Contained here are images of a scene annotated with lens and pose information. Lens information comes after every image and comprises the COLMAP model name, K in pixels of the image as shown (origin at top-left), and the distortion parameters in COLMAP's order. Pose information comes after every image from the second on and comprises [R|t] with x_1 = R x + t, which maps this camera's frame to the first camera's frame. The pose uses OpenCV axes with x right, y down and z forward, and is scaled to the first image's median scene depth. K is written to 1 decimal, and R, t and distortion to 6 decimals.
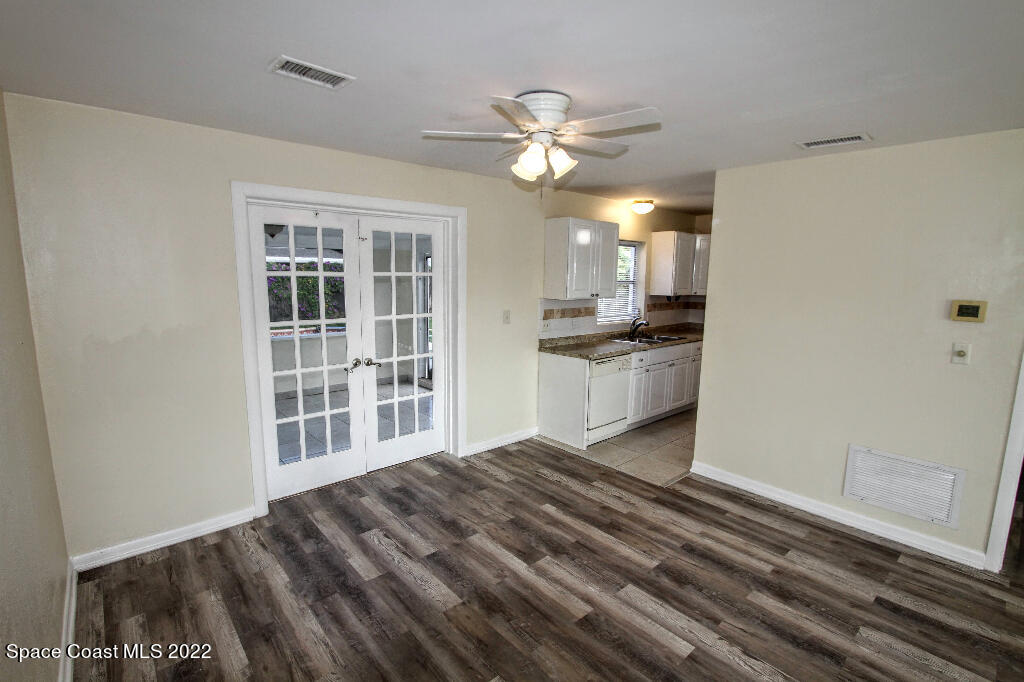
lens RADIAL K [[480.7, 0, 512.0], [0, 480.7, 341.0], [0, 0, 1]] dist [-0.002313, -0.000284]
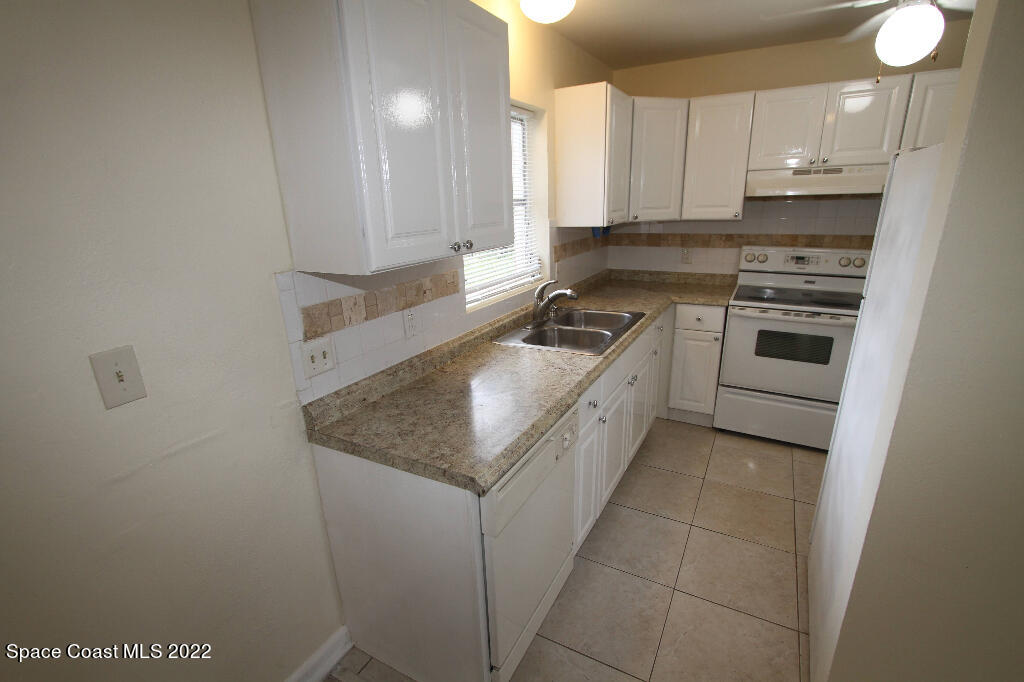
lens RADIAL K [[467.8, 0, 512.0], [0, 467.8, 341.0], [0, 0, 1]] dist [0.001233, 0.000129]
pose [[0.939201, -0.139994, 0.313533, 0.082579], [0.087980, 0.980744, 0.174359, -0.073076], [-0.331905, -0.136174, 0.933432, 0.591187]]
